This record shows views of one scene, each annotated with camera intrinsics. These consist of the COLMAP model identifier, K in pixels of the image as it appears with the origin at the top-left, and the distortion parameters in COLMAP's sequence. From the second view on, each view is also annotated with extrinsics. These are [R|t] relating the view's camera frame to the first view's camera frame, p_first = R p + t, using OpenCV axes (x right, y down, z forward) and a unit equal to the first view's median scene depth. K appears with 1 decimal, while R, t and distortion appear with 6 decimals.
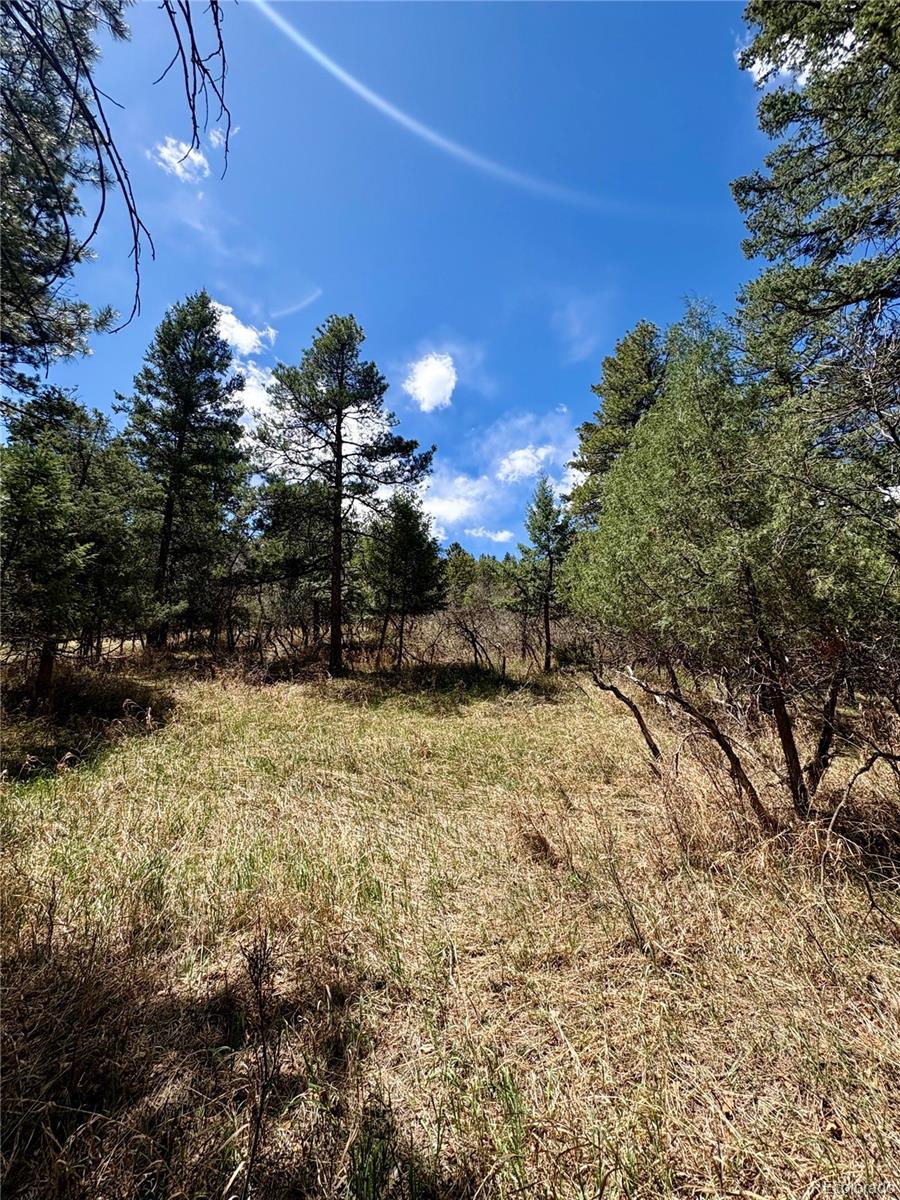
lens RADIAL K [[481.4, 0, 450.0], [0, 481.4, 600.0], [0, 0, 1]] dist [-0.000423, 0.000163]
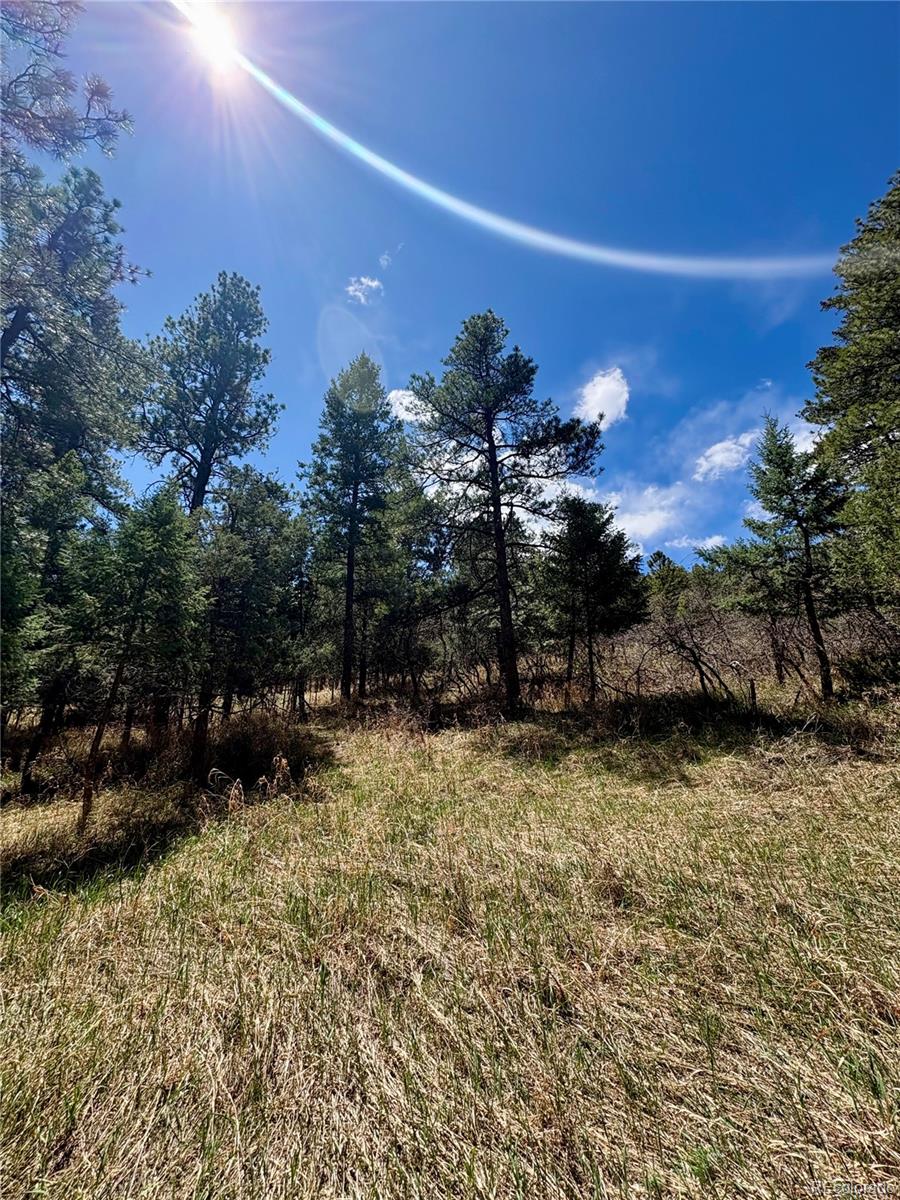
lens RADIAL K [[481.4, 0, 450.0], [0, 481.4, 600.0], [0, 0, 1]] dist [-0.000423, 0.000163]
pose [[0.907686, -0.136223, -0.396926, 0.012468], [0.108593, 0.989876, -0.091391, 0.020166], [0.405357, 0.039851, 0.913289, 0.182106]]
